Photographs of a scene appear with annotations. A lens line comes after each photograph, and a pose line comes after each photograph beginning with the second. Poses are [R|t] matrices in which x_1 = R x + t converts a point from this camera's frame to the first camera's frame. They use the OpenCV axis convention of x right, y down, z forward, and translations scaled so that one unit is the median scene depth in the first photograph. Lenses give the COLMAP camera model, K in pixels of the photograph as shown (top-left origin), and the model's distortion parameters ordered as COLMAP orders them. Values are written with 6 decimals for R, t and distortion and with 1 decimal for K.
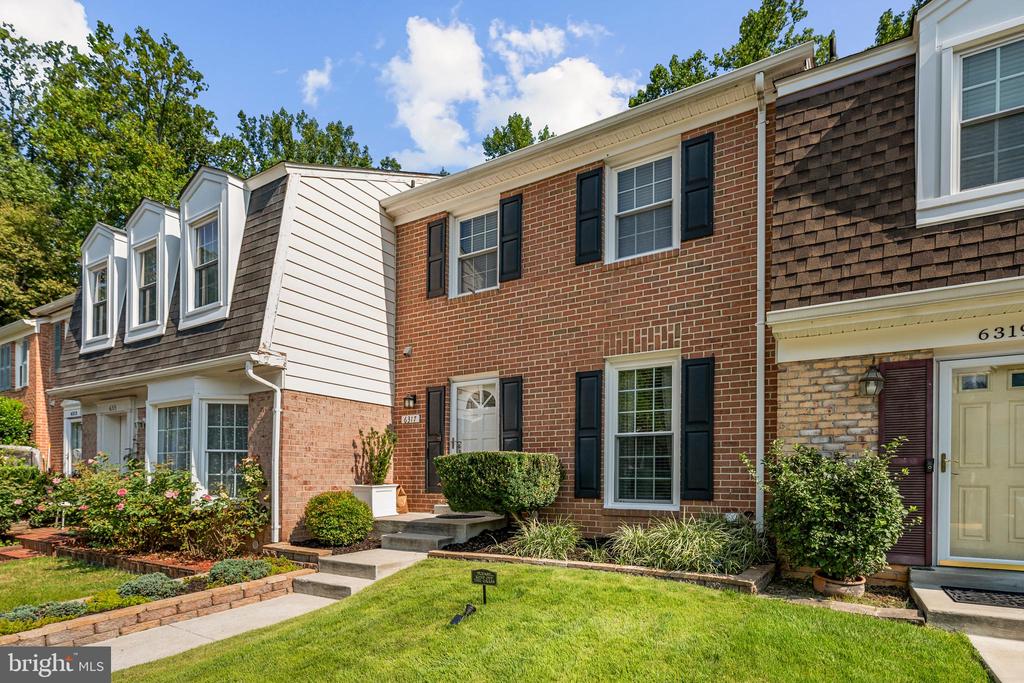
lens RADIAL K [[473.3, 0, 512.0], [0, 473.3, 341.5], [0, 0, 1]] dist [0.001545, 0.000075]
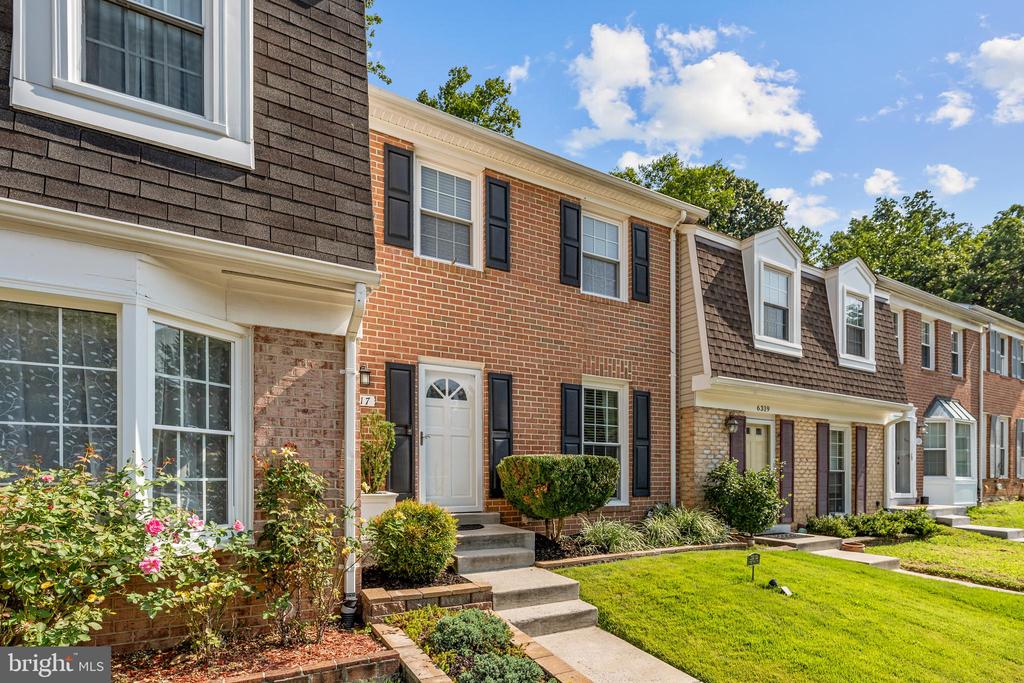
lens RADIAL K [[484.8, 0, 512.0], [0, 484.8, 341.5], [0, 0, 1]] dist [-0.034015, 0.000065]
pose [[0.533238, 0.224305, 0.815687, -0.839297], [-0.238959, 0.964879, -0.109117, 0.120612], [-0.811515, -0.136731, 0.568109, 0.472273]]
